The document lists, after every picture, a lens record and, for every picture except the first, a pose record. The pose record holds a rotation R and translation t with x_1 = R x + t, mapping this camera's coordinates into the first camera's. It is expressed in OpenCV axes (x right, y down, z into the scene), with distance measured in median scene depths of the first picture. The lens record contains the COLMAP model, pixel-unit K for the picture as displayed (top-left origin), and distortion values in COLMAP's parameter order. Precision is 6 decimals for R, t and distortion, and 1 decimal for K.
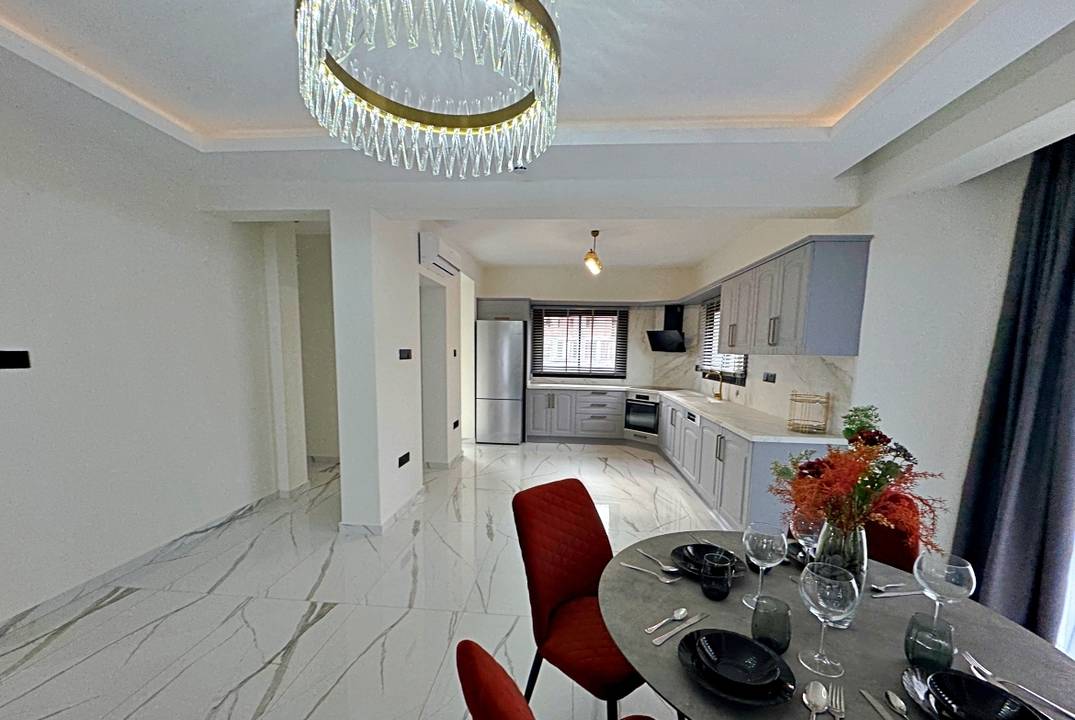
lens RADIAL K [[430.2, 0, 535.7], [0, 430.2, 402.0], [0, 0, 1]] dist [-0.003347, 0.000564]
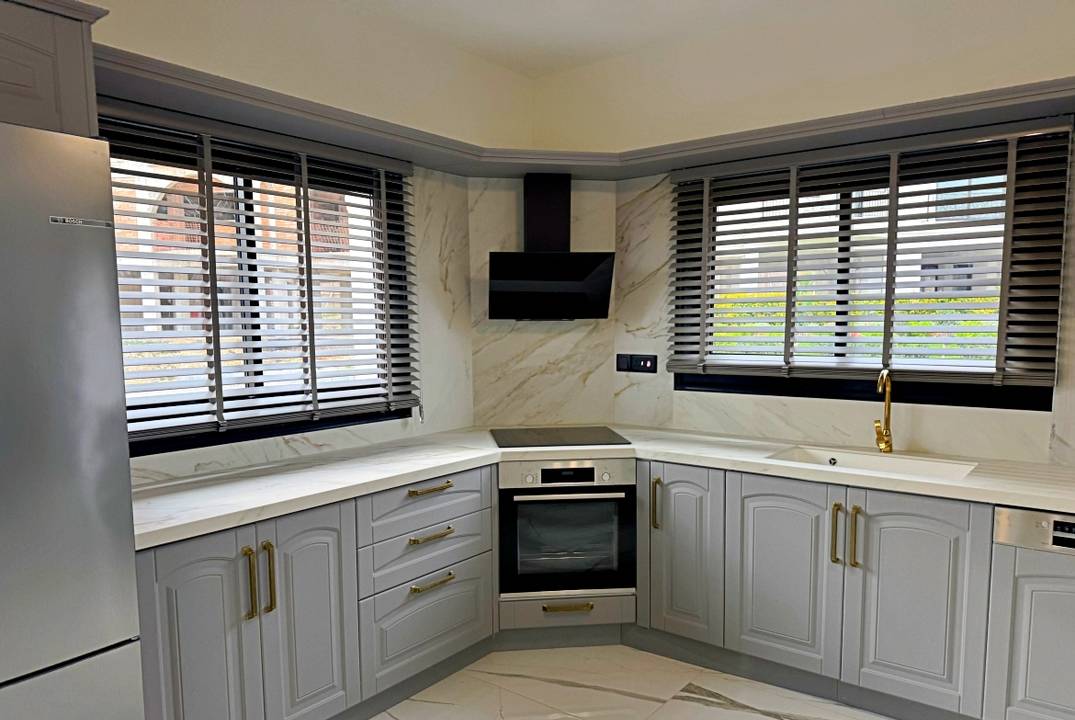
lens RADIAL K [[750.5, 0, 533.2], [0, 750.5, 396.0], [0, 0, 1]] dist [0.123484, -0.179543]
pose [[0.540666, -0.108407, 0.834223, -0.180365], [0.118625, 0.991578, 0.051973, -0.090582], [-0.832831, 0.070860, 0.548973, 0.705202]]
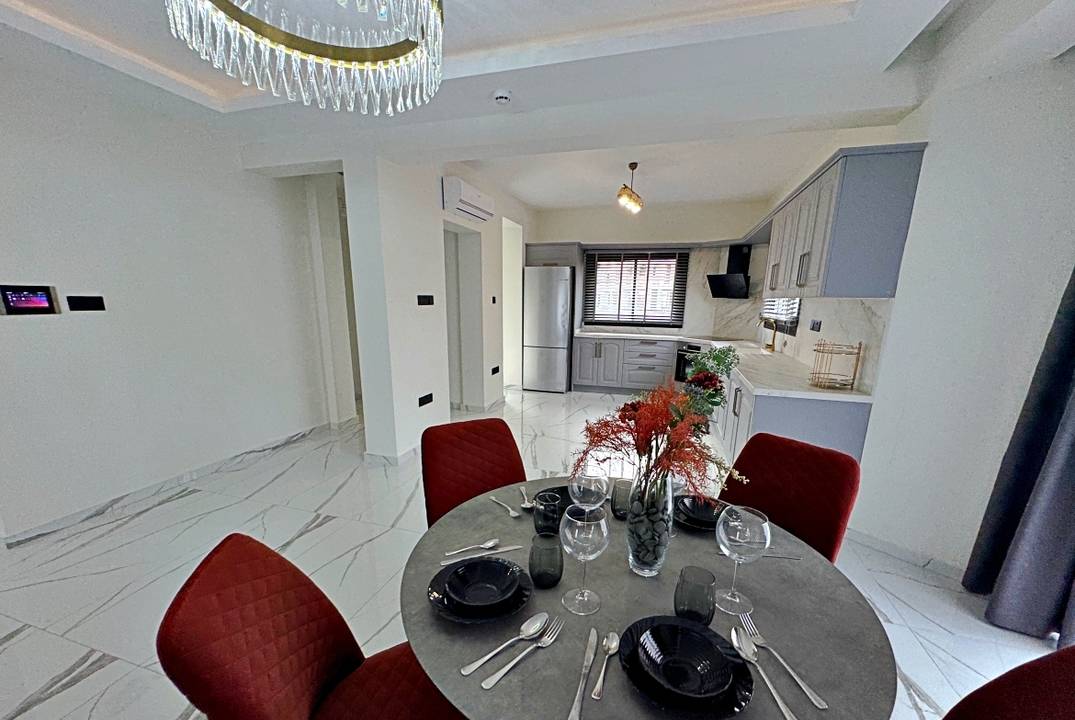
lens RADIAL K [[430.2, 0, 535.7], [0, 430.2, 402.0], [0, 0, 1]] dist [-0.003347, 0.000564]
pose [[0.976165, 0.045574, -0.212190, 0.111650], [-0.021479, 0.993191, 0.114504, 0.005855], [0.215964, -0.107218, 0.970497, 0.008560]]
